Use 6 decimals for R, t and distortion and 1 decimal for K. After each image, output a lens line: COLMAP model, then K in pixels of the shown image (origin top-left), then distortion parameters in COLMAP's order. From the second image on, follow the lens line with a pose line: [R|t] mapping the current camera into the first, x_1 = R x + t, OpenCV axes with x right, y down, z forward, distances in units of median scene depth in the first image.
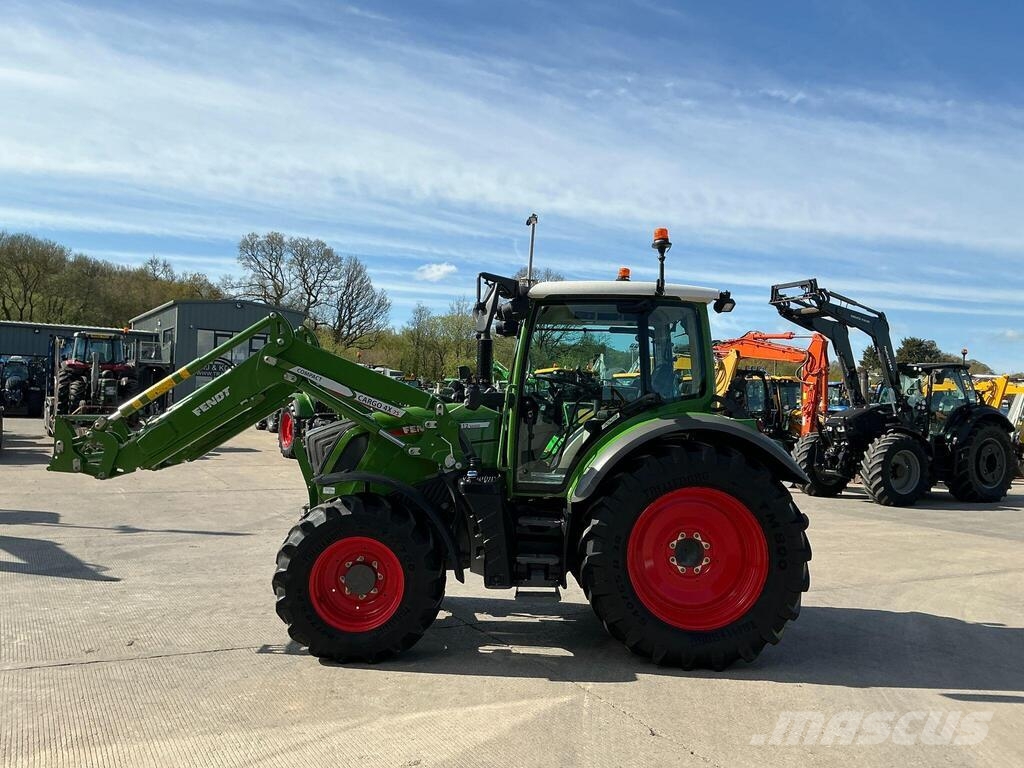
lens RADIAL K [[845.6, 0, 512.0], [0, 845.6, 384.0], [0, 0, 1]] dist [0.115528, -0.230735]
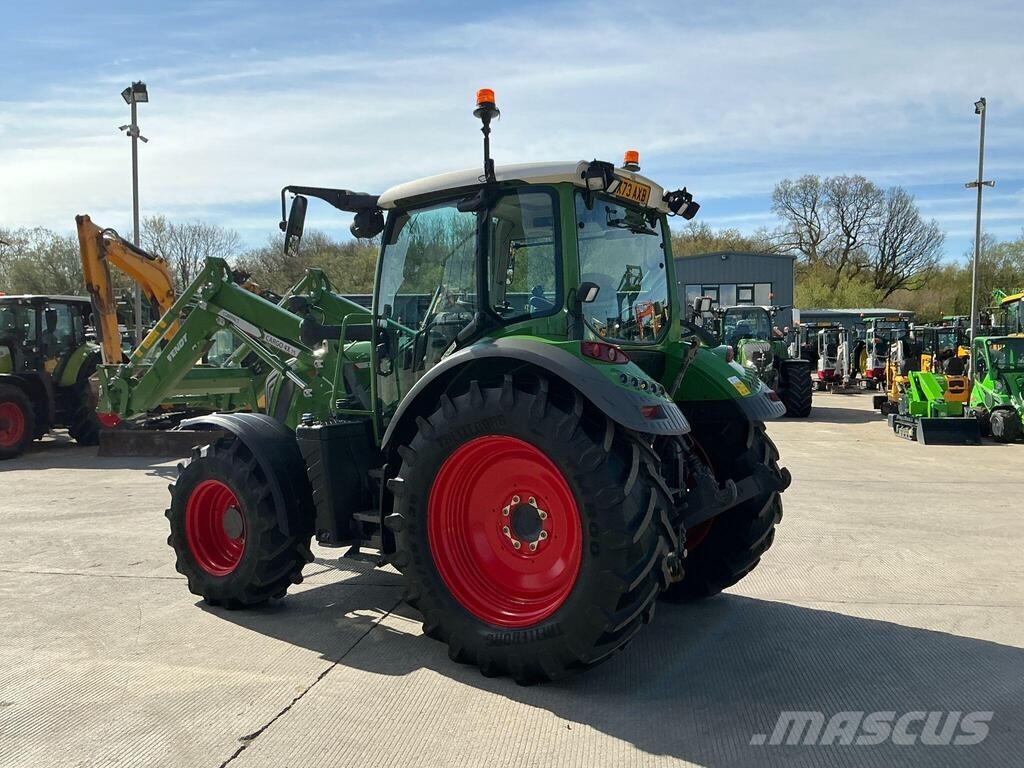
lens RADIAL K [[845.6, 0, 512.0], [0, 845.6, 384.0], [0, 0, 1]] dist [0.115528, -0.230735]
pose [[0.798567, -0.018012, -0.601637, 0.637054], [0.050964, 0.997986, 0.037768, 0.047244], [0.599745, -0.060822, 0.797876, 0.401801]]
